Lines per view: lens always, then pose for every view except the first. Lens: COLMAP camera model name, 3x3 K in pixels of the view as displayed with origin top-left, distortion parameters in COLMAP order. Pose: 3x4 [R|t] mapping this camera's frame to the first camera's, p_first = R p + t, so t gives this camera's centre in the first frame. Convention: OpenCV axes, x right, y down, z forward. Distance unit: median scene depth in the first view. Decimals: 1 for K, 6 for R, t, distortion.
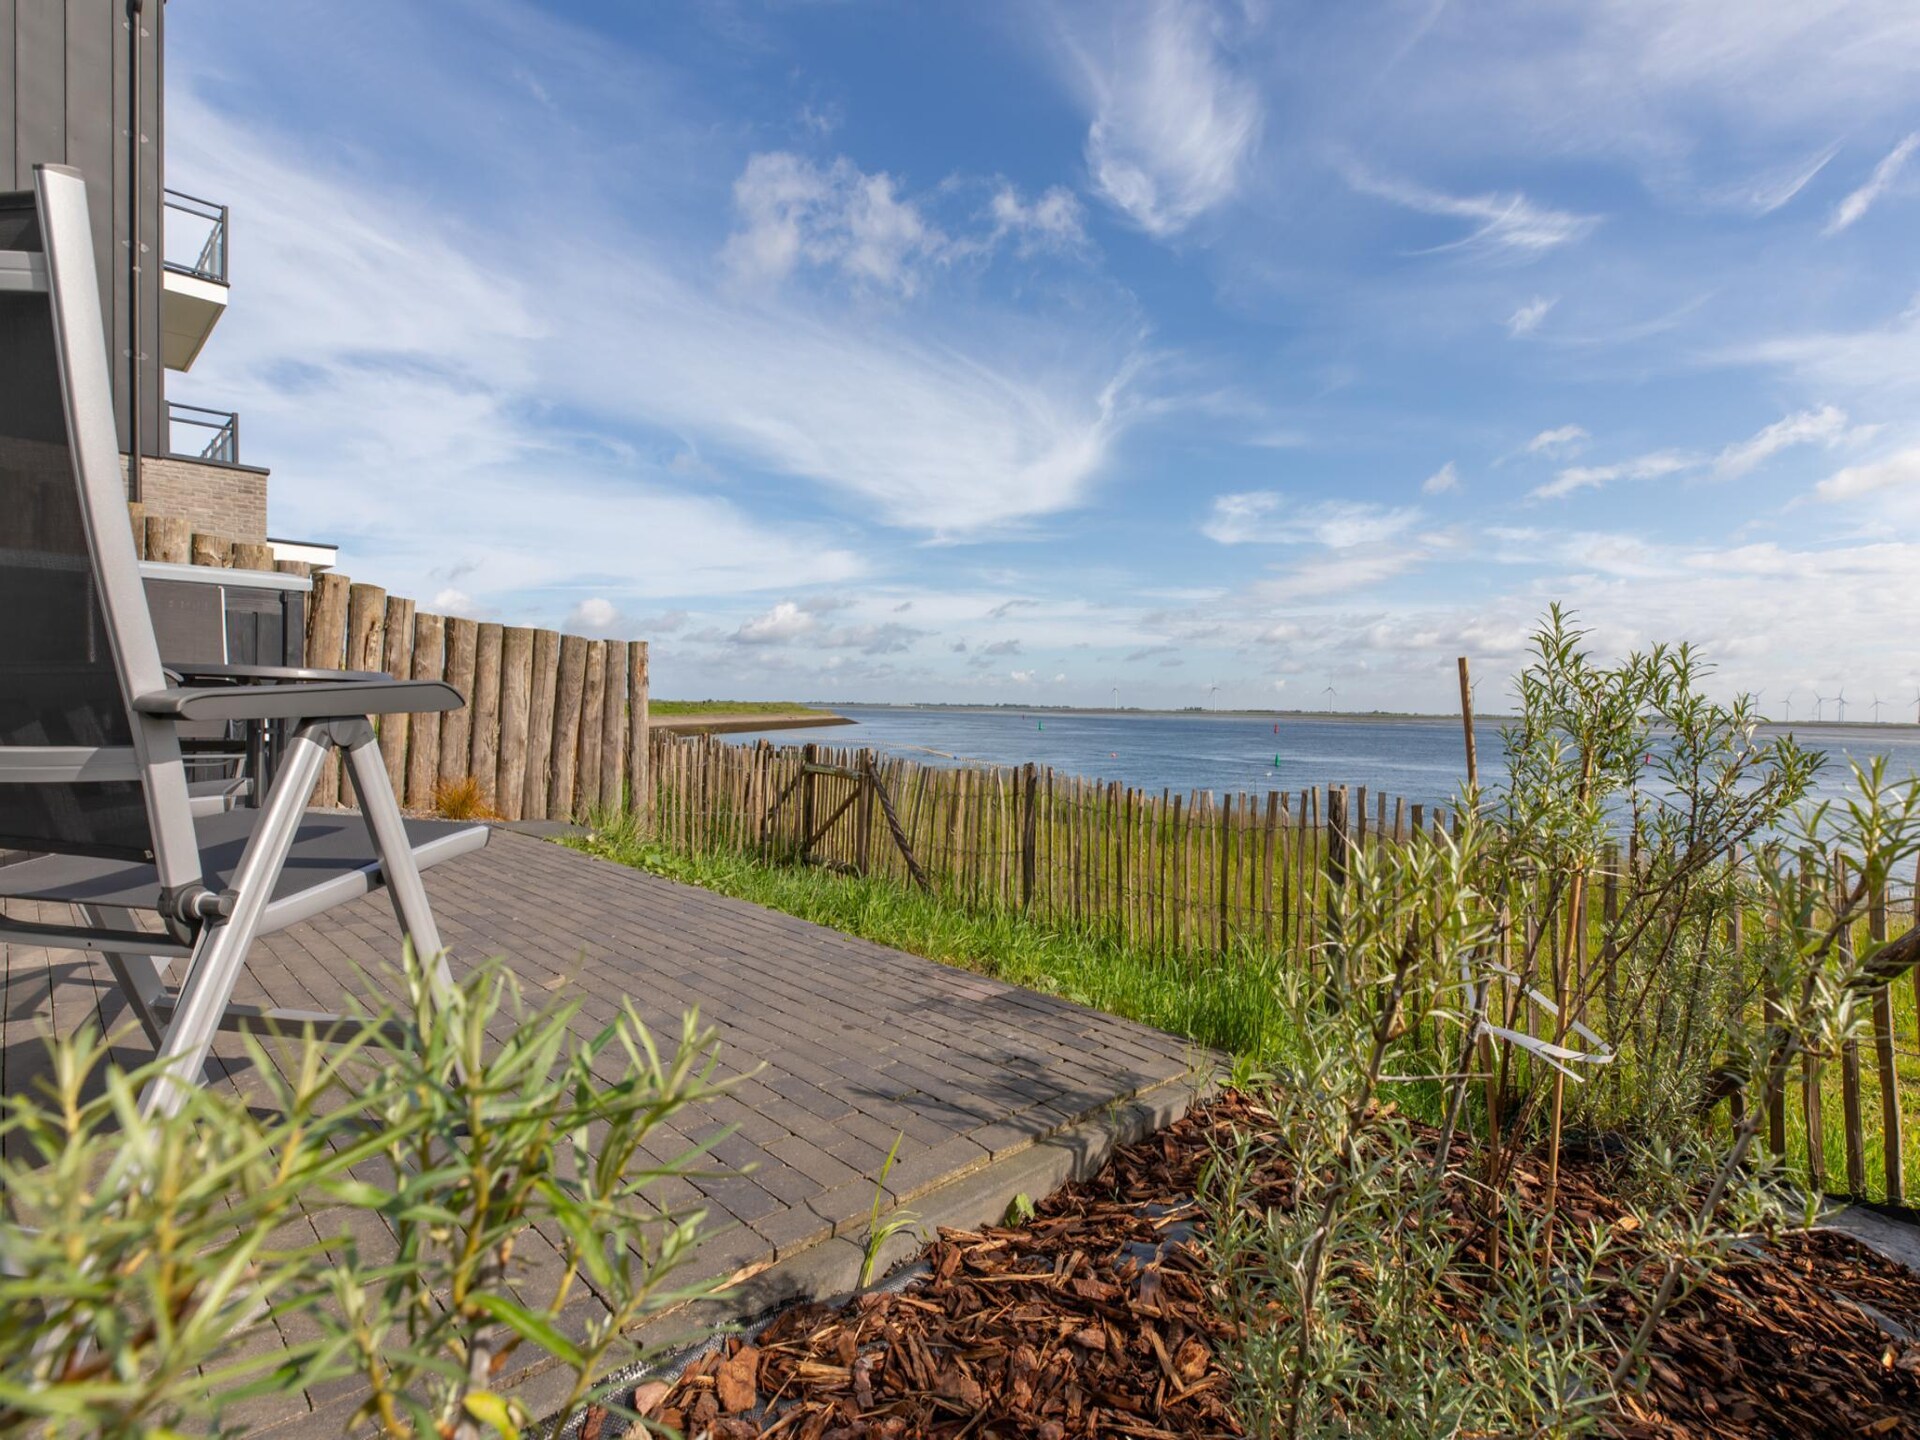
lens RADIAL K [[934.5, 0, 1011.5], [0, 934.5, 729.9], [0, 0, 1]] dist [0.003213, 0.000618]
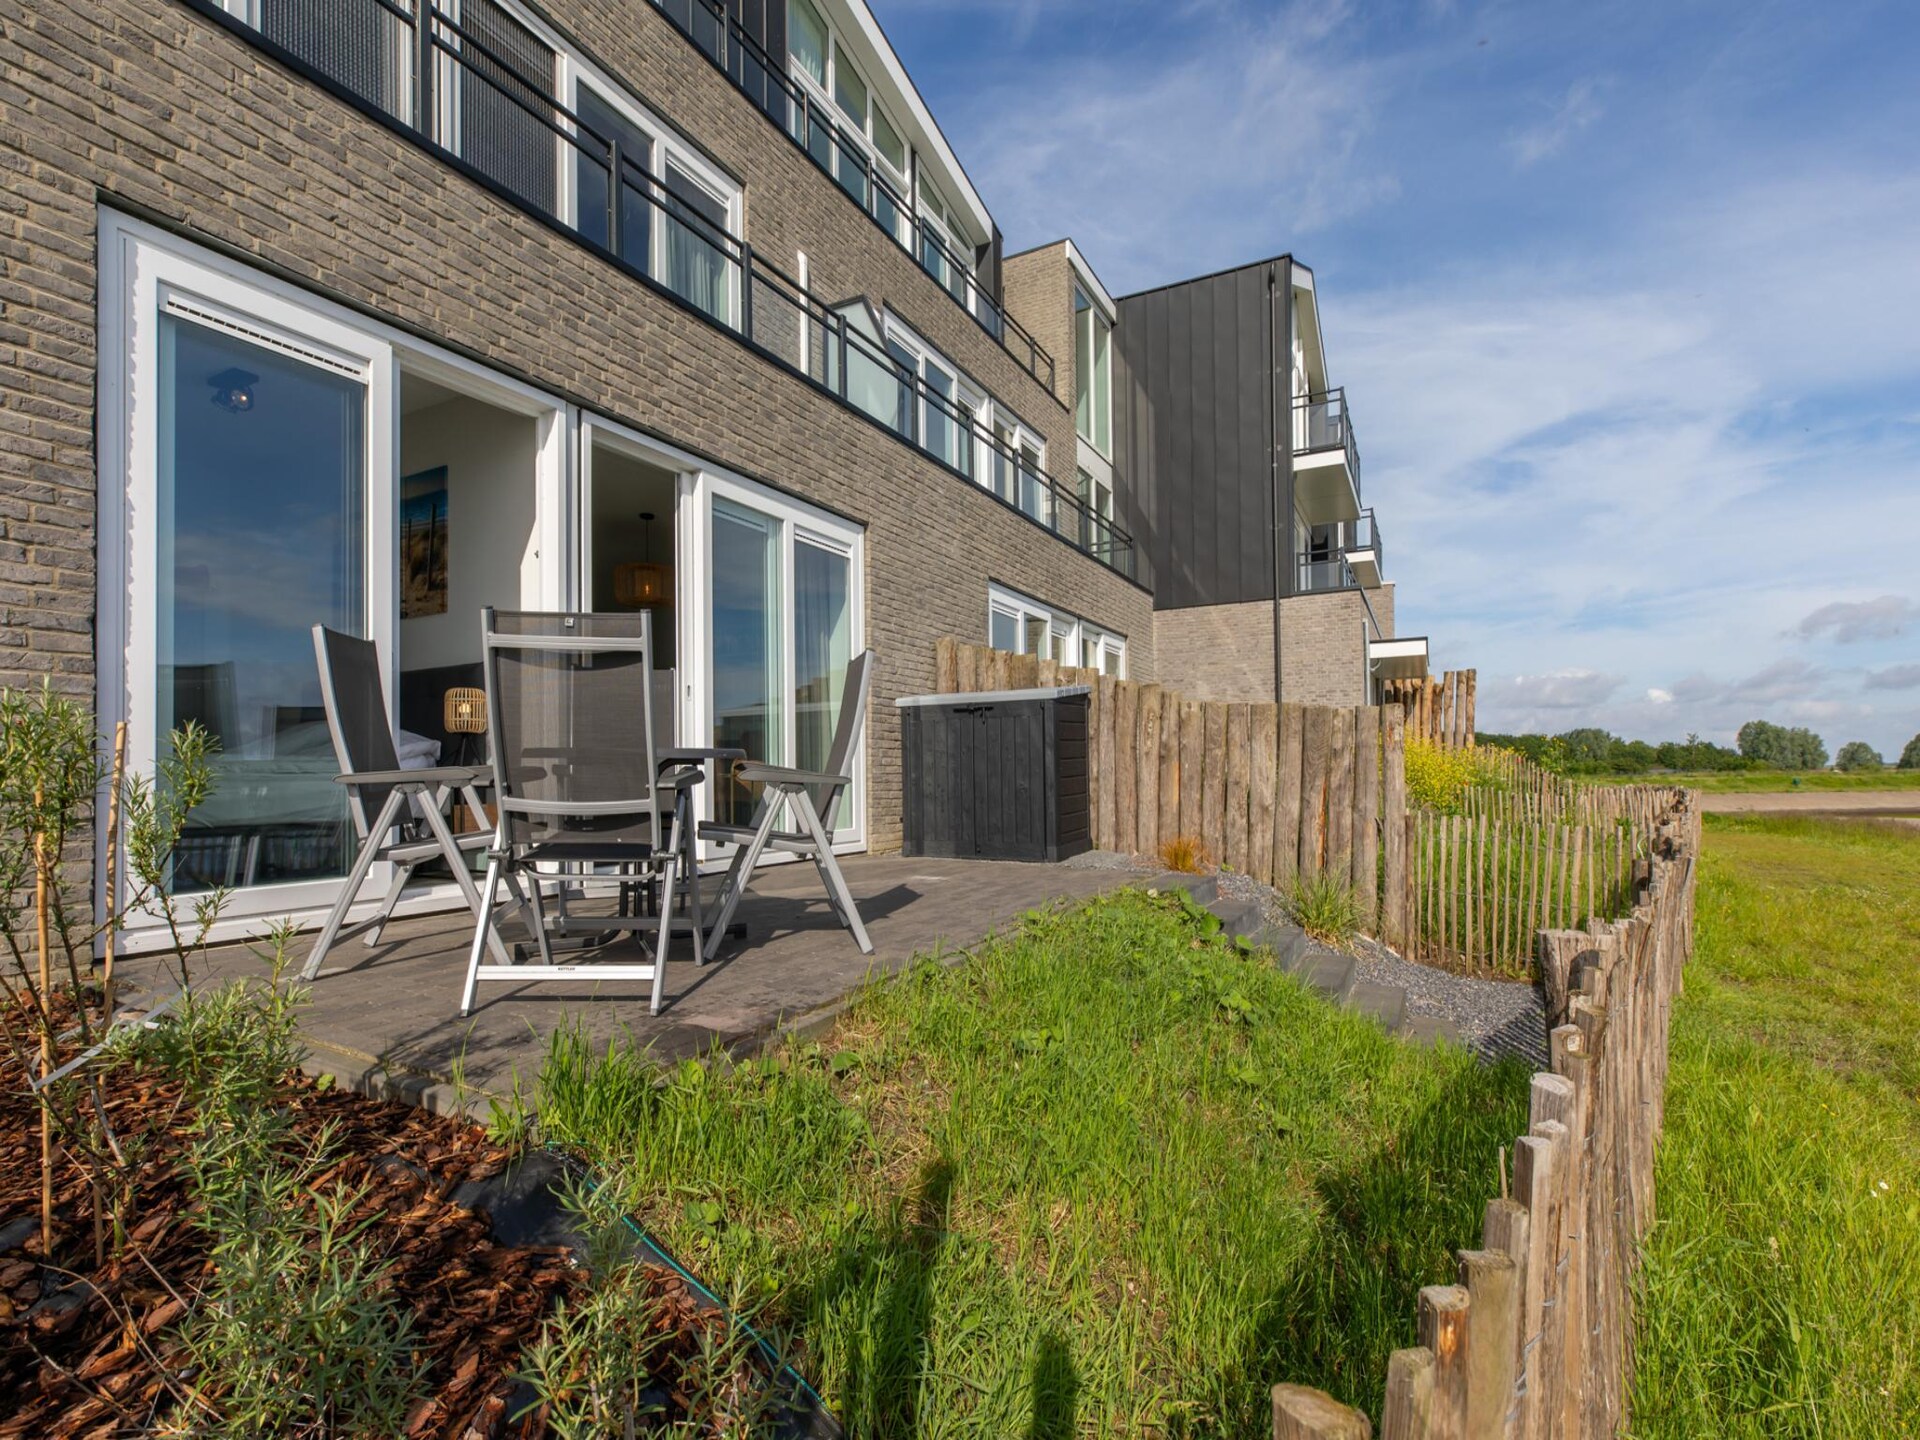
lens RADIAL K [[934.5, 0, 969.7], [0, 934.5, 752.2], [0, 0, 1]] dist [0.003213, 0.000618]
pose [[0.263328, -0.050218, -0.963398, 0.431197], [-0.004219, 0.998575, -0.053205, 0.007046], [0.964697, 0.018075, 0.262741, 0.376331]]
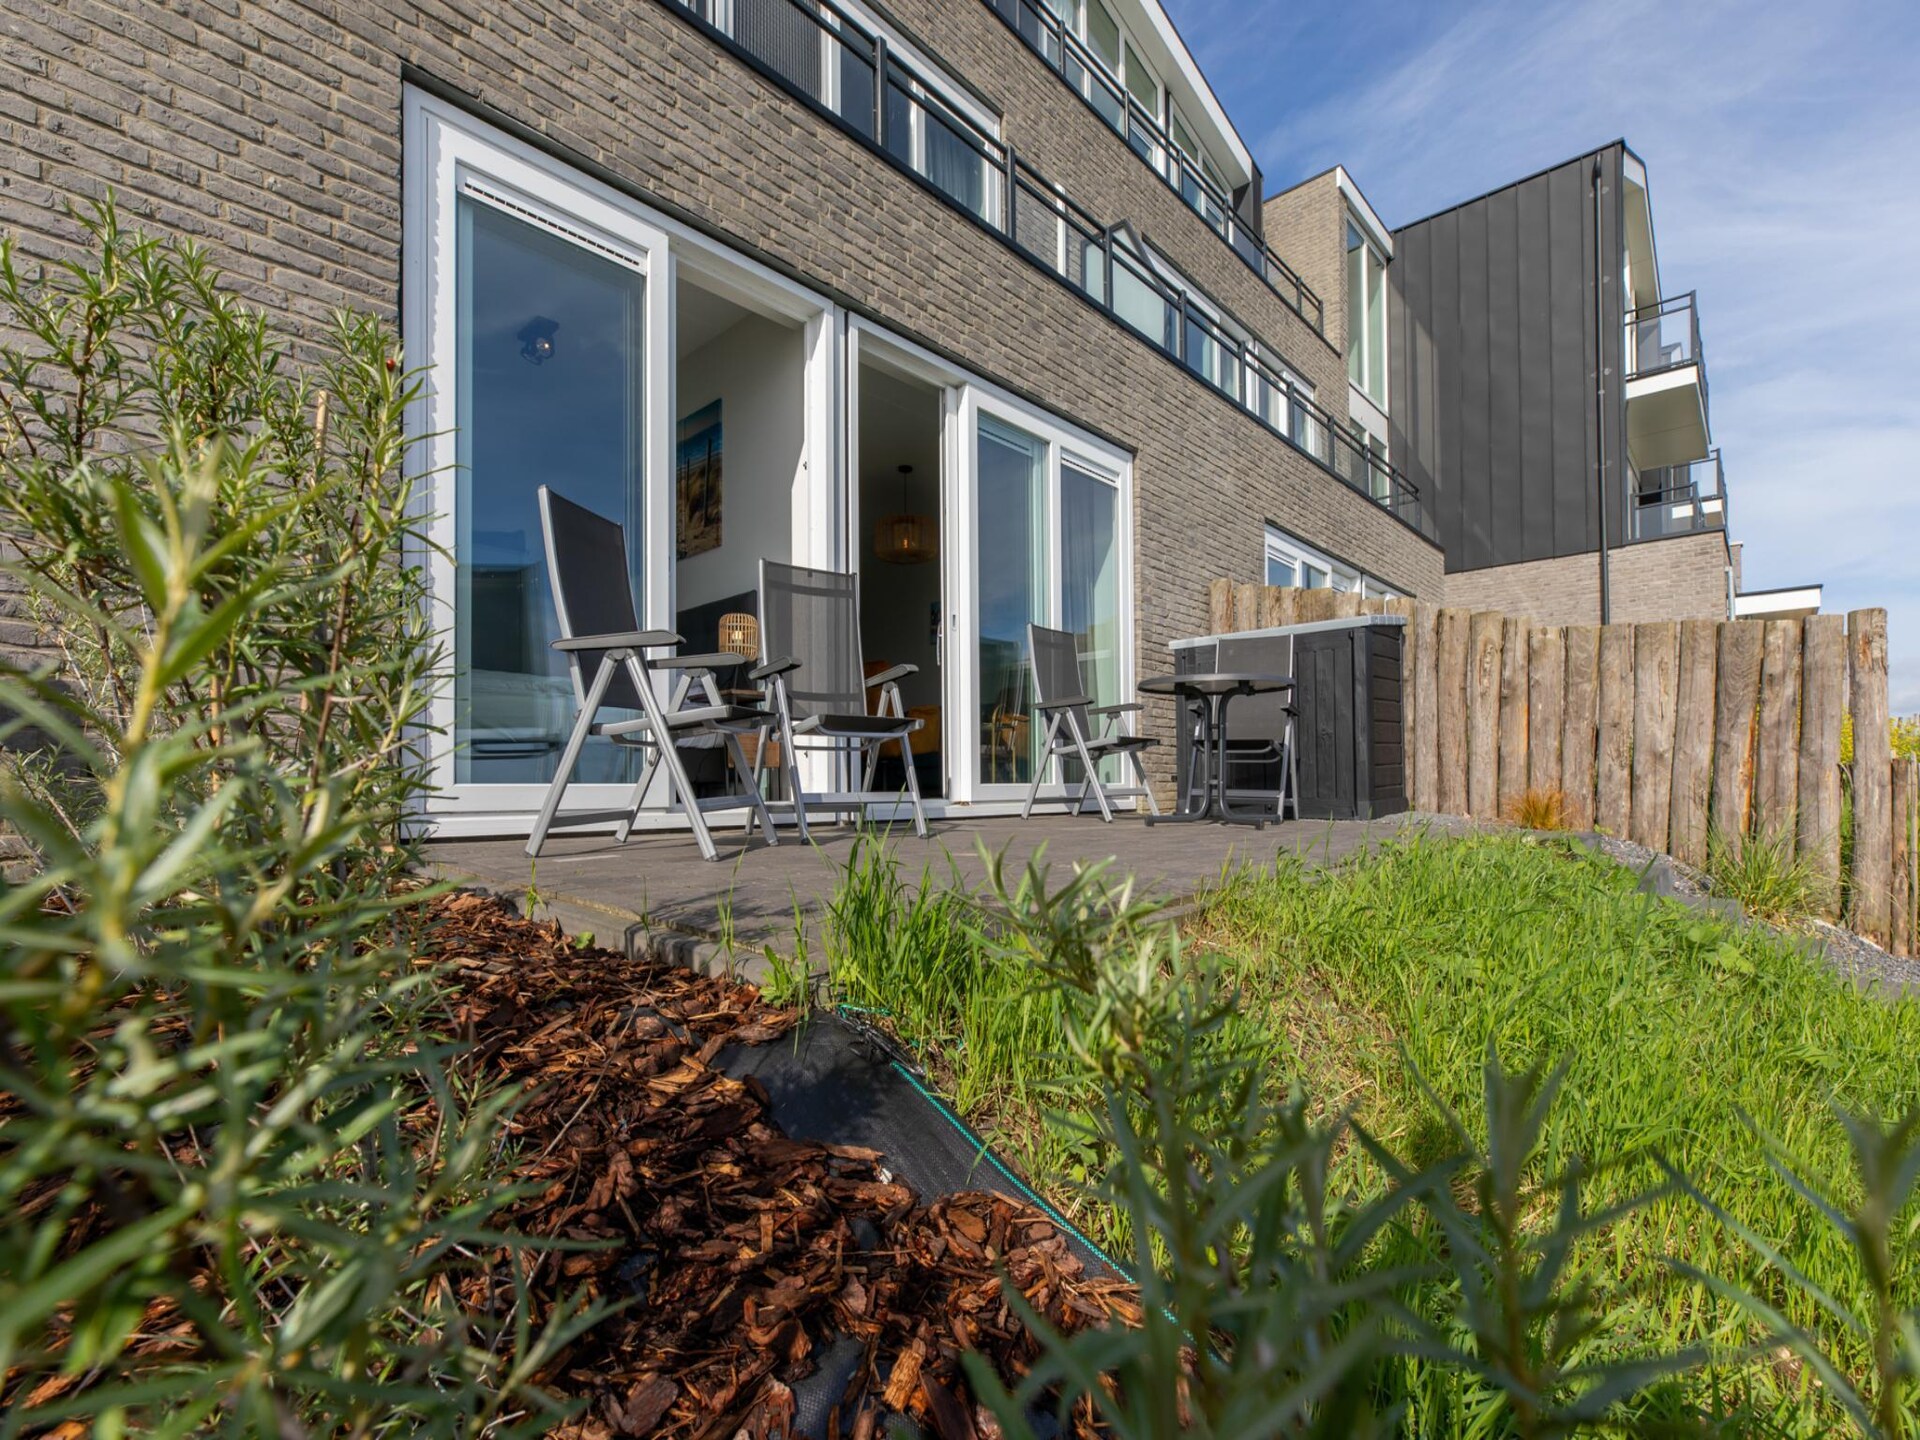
lens RADIAL K [[906.5, 0, 948.7], [0, 906.5, 771.1], [0, 0, 1]] dist [0.000723, 0.000991]
pose [[-0.001430, -0.044890, -0.998991, 0.299981], [-0.017306, 0.998843, -0.044858, 0.074902], [0.999849, 0.017225, -0.002205, 0.349460]]
